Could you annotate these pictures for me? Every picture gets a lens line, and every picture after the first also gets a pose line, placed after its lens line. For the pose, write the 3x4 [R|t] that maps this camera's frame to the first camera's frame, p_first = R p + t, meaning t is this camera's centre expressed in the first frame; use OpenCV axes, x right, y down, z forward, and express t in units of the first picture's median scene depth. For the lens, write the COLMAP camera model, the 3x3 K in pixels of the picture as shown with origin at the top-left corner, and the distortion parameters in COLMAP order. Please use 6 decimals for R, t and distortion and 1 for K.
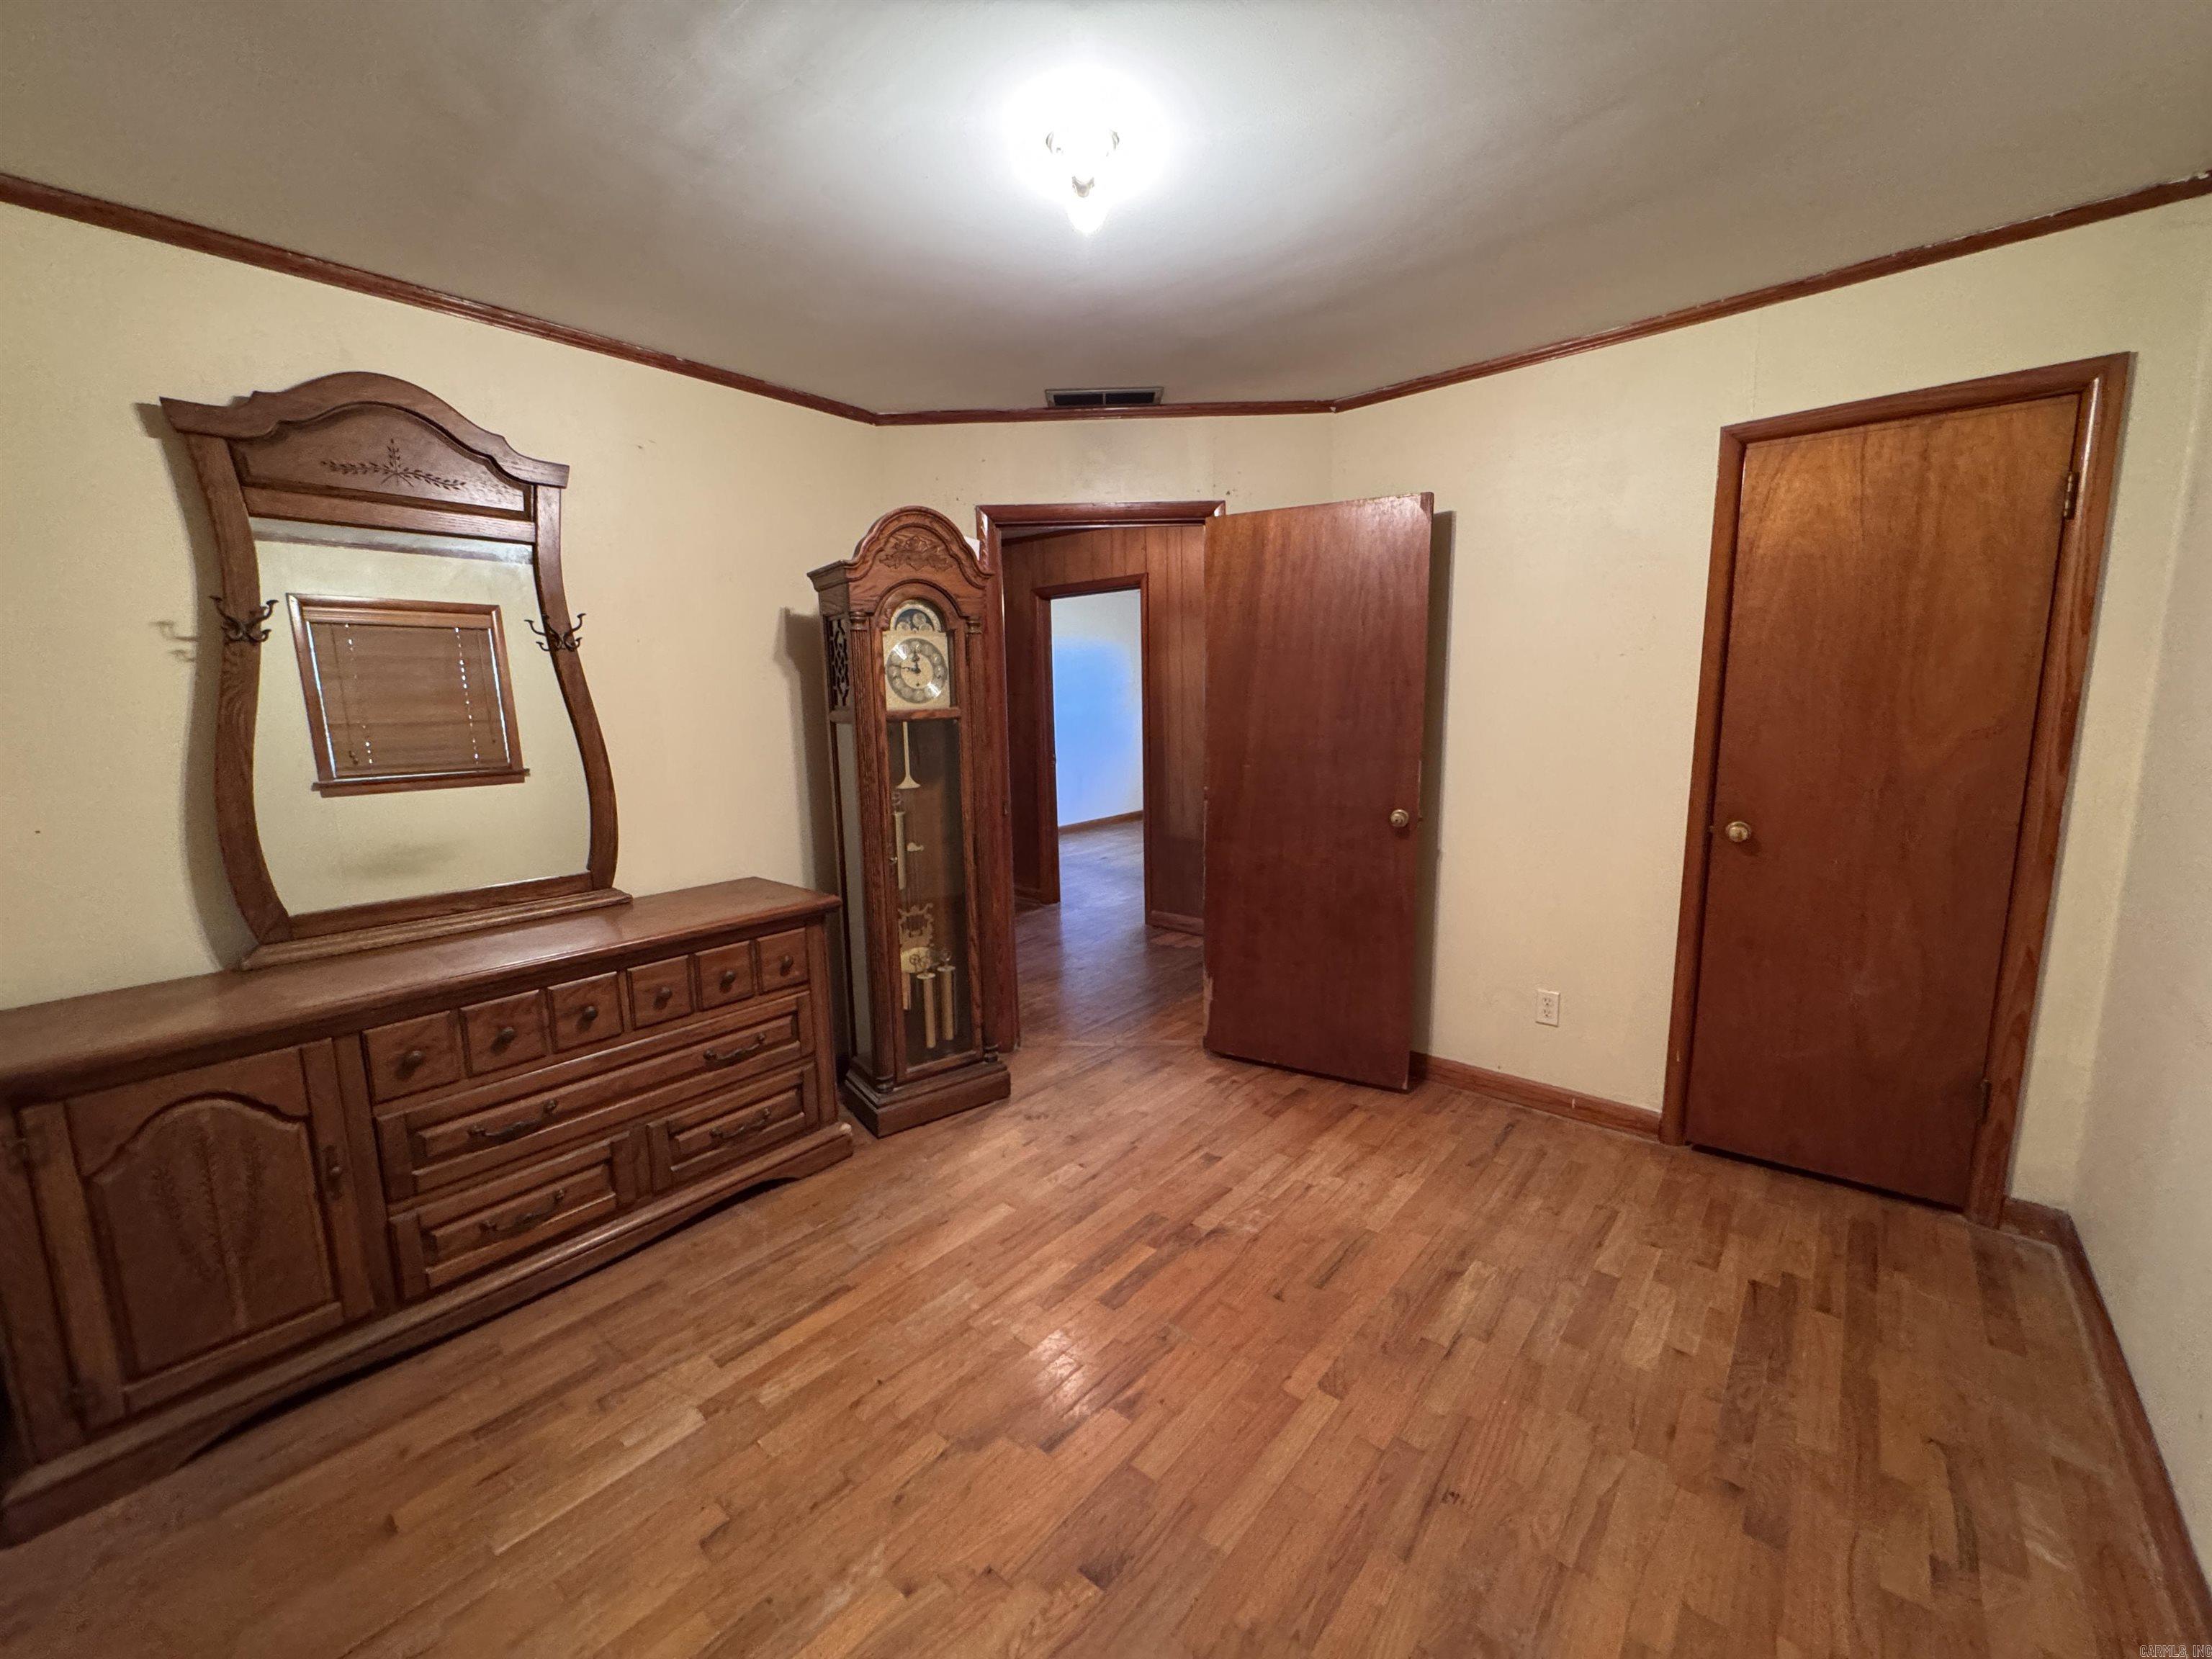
lens RADIAL K [[888.4, 0, 1106.0], [0, 888.4, 829.5], [0, 0, 1]] dist [-0.001186, 0.000197]
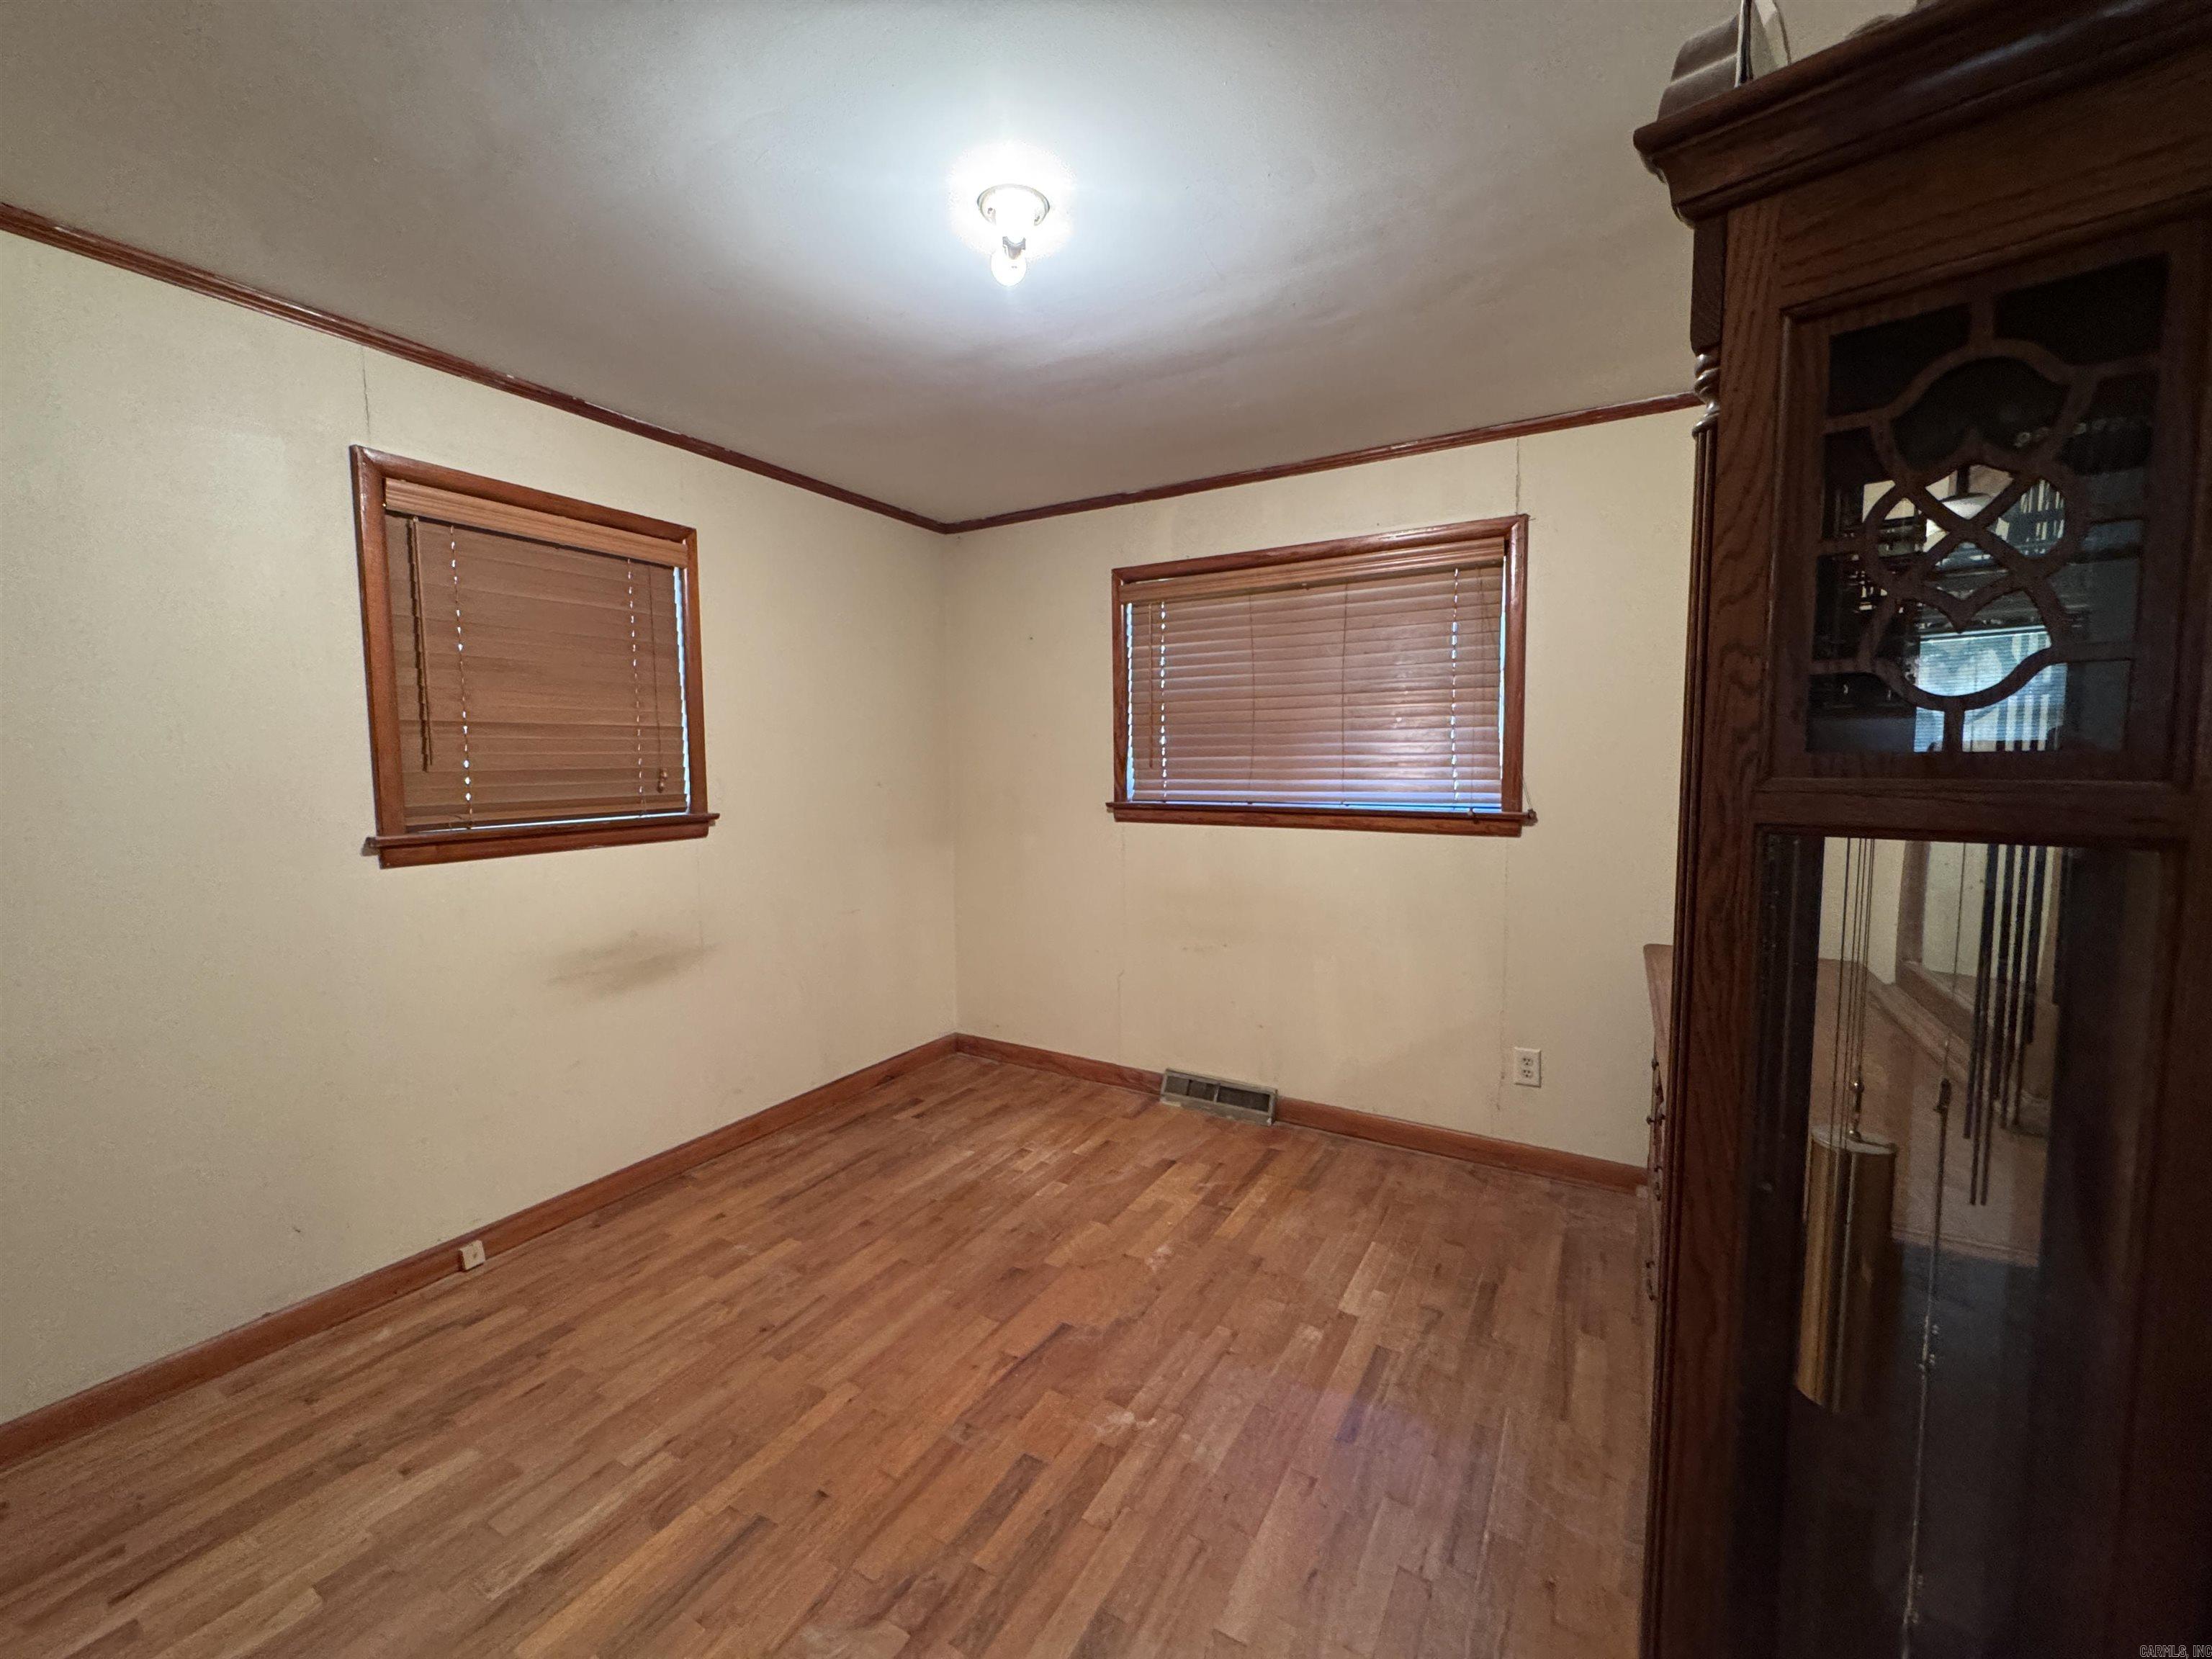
lens RADIAL K [[888.4, 0, 1106.0], [0, 888.4, 829.5], [0, 0, 1]] dist [-0.001186, 0.000197]
pose [[-0.984684, 0.039253, -0.169870, 0.061541], [-0.002259, 0.971372, 0.237555, -0.286315], [0.174332, 0.234300, -0.956406, 1.917309]]
